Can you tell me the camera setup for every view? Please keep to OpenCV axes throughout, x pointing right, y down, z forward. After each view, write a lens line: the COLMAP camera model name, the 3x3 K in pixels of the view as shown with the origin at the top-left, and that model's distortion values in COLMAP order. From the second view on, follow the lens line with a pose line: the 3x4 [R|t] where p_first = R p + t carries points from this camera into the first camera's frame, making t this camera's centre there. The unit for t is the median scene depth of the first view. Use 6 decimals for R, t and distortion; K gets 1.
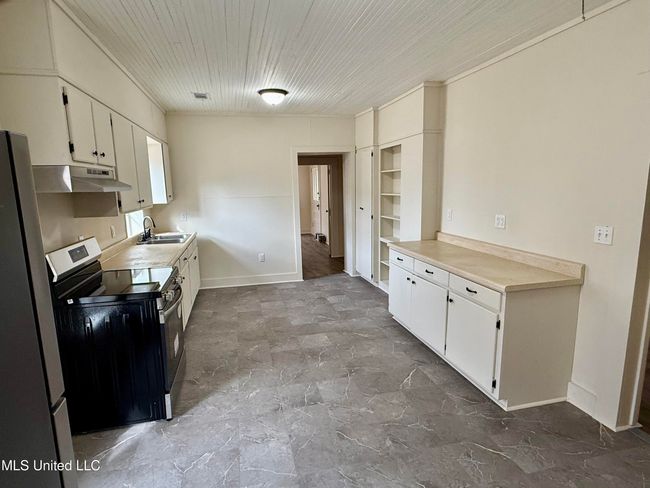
lens RADIAL K [[359.8, 0, 319.8], [0, 359.8, 245.4], [0, 0, 1]] dist [0.001748, -0.000043]
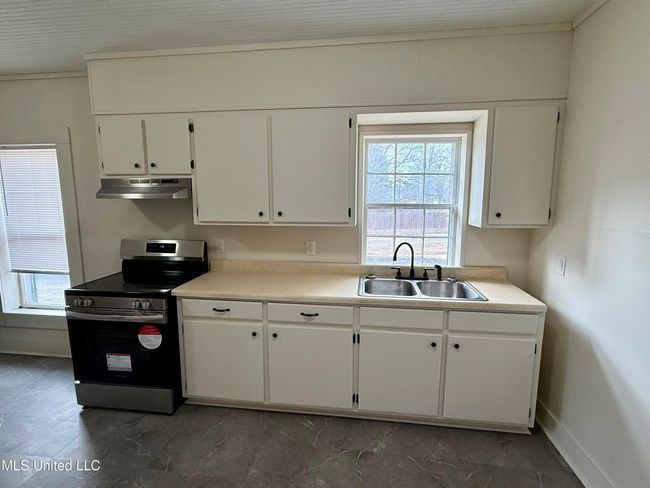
lens RADIAL K [[333.1, 0, 321.0], [0, 333.1, 244.0], [0, 0, 1]] dist [0.002934, 0.000884]
pose [[-0.352067, 0.156631, -0.922776, 0.125574], [-0.151115, 0.963452, 0.221190, -0.216135], [0.923695, 0.217319, -0.315530, 1.241472]]
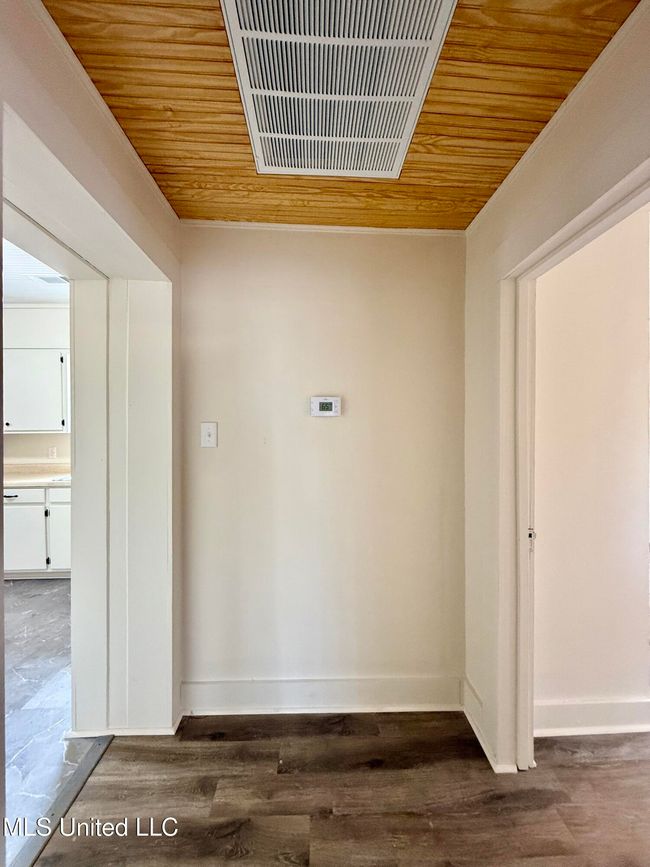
lens RADIAL K [[343.4, 0, 326.9], [0, 343.4, 432.4], [0, 0, 1]] dist [-0.003549, -0.000156]
pose [[-0.178946, 0.029043, -0.983430, 0.267692], [-0.158932, 0.985583, 0.058026, -0.278717], [0.970937, 0.166682, -0.171750, 1.909199]]
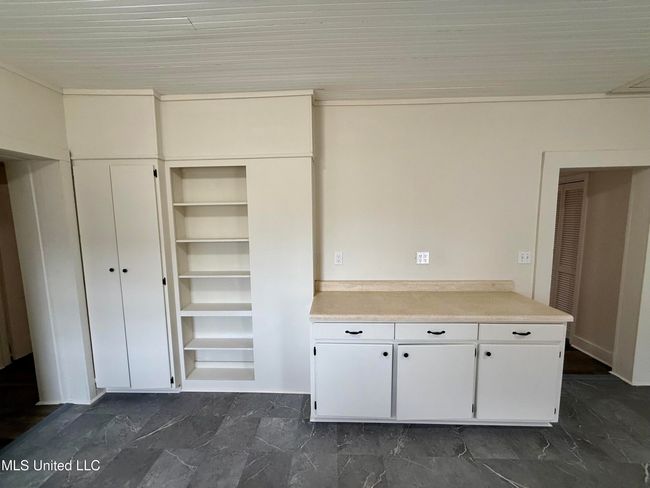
lens RADIAL K [[258.3, 0, 323.0], [0, 258.3, 244.4], [0, 0, 1]] dist [0.000821, 0.000490]
pose [[0.268745, -0.086605, 0.959310, -0.254985], [0.168985, 0.984742, 0.041561, -0.159401], [-0.948272, 0.150939, 0.279280, 0.904149]]
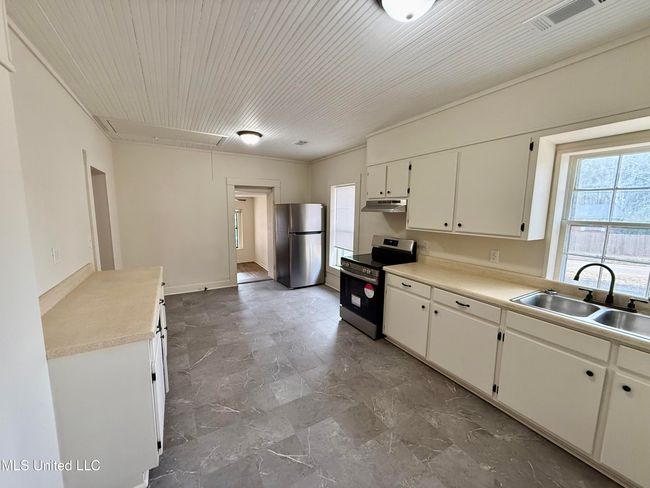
lens RADIAL K [[258.3, 0, 323.6], [0, 258.3, 244.1], [0, 0, 1]] dist [0.000821, 0.000490]
pose [[-0.956069, 0.046315, -0.289460, 0.071029], [-0.043591, 0.953999, 0.296623, -0.251746], [0.289883, 0.296210, -0.910070, 1.465864]]
